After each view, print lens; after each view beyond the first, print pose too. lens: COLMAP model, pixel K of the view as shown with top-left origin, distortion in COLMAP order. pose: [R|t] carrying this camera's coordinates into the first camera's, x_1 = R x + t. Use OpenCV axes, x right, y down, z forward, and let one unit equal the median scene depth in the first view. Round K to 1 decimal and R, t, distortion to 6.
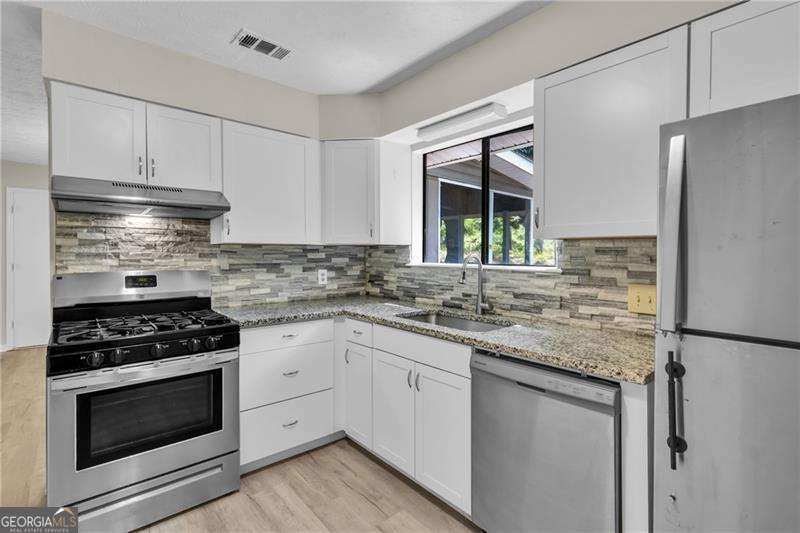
lens RADIAL K [[376.2, 0, 400.0], [0, 376.2, 266.5], [0, 0, 1]] dist [0.001364, 0.000121]
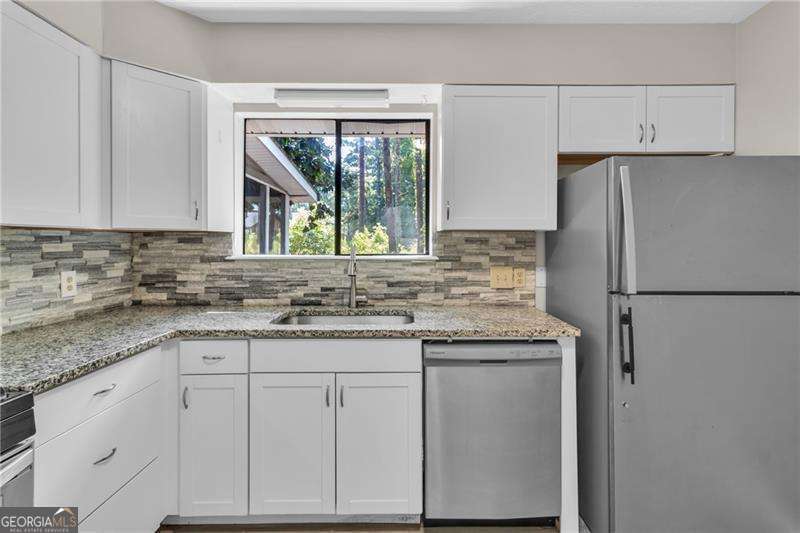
lens RADIAL K [[386.9, 0, 402.7], [0, 386.9, 249.1], [0, 0, 1]] dist [-0.000270, -0.000311]
pose [[0.651387, -0.015652, 0.758585, -0.403225], [0.028291, 0.999593, -0.003668, -0.011241], [-0.758218, 0.023850, 0.651564, 0.255779]]
